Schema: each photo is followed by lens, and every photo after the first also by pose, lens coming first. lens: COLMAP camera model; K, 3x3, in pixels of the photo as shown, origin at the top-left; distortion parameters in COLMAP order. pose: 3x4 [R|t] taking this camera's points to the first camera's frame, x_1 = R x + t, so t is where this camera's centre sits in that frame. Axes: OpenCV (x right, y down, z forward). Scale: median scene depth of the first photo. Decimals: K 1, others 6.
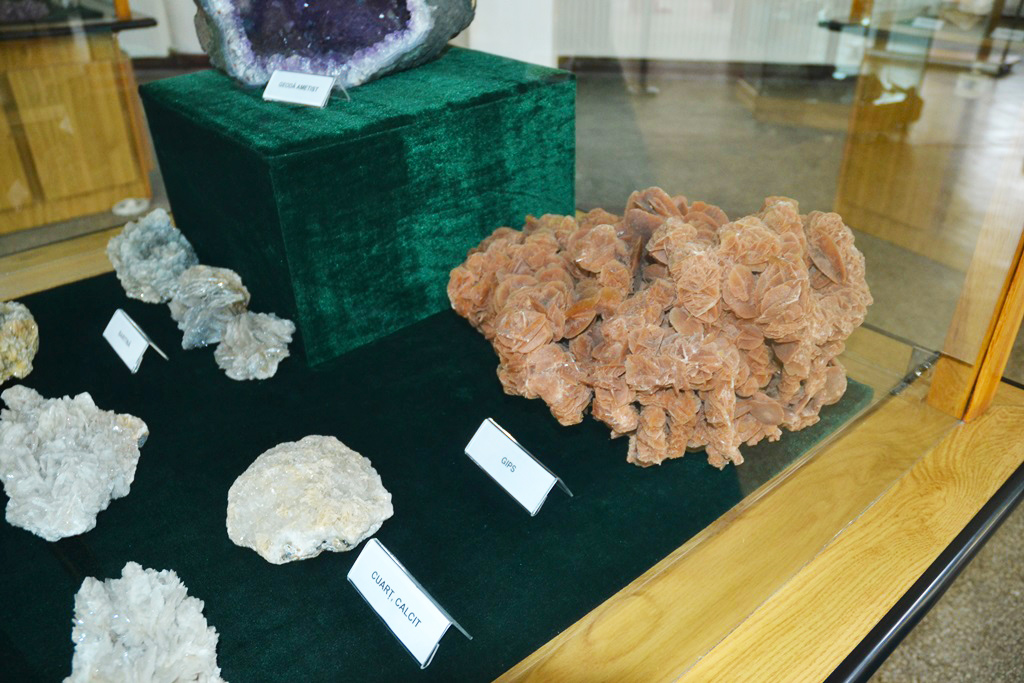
lens RADIAL K [[773.5, 0, 512.0], [0, 773.5, 341.5], [0, 0, 1]] dist [-0.074470, -0.000180]
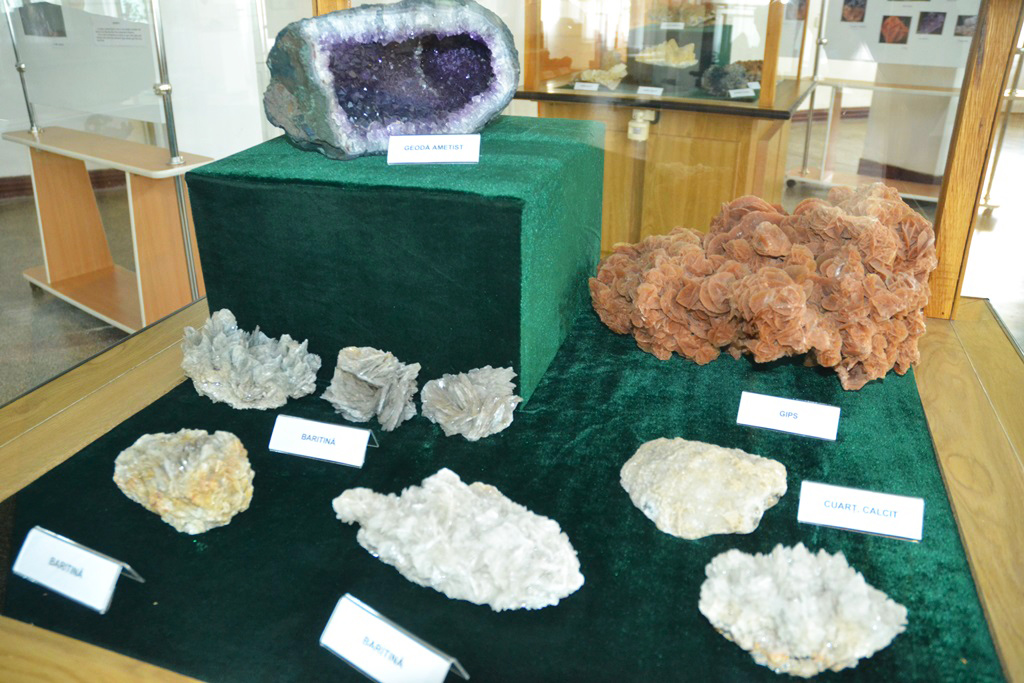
lens RADIAL K [[798.1, 0, 512.0], [0, 798.1, 341.5], [0, 0, 1]] dist [-0.086124, 0.000671]
pose [[0.842526, -0.209099, 0.496415, -0.746202], [0.268772, 0.961852, -0.051017, -0.004834], [-0.466810, 0.176405, 0.866585, 0.083229]]
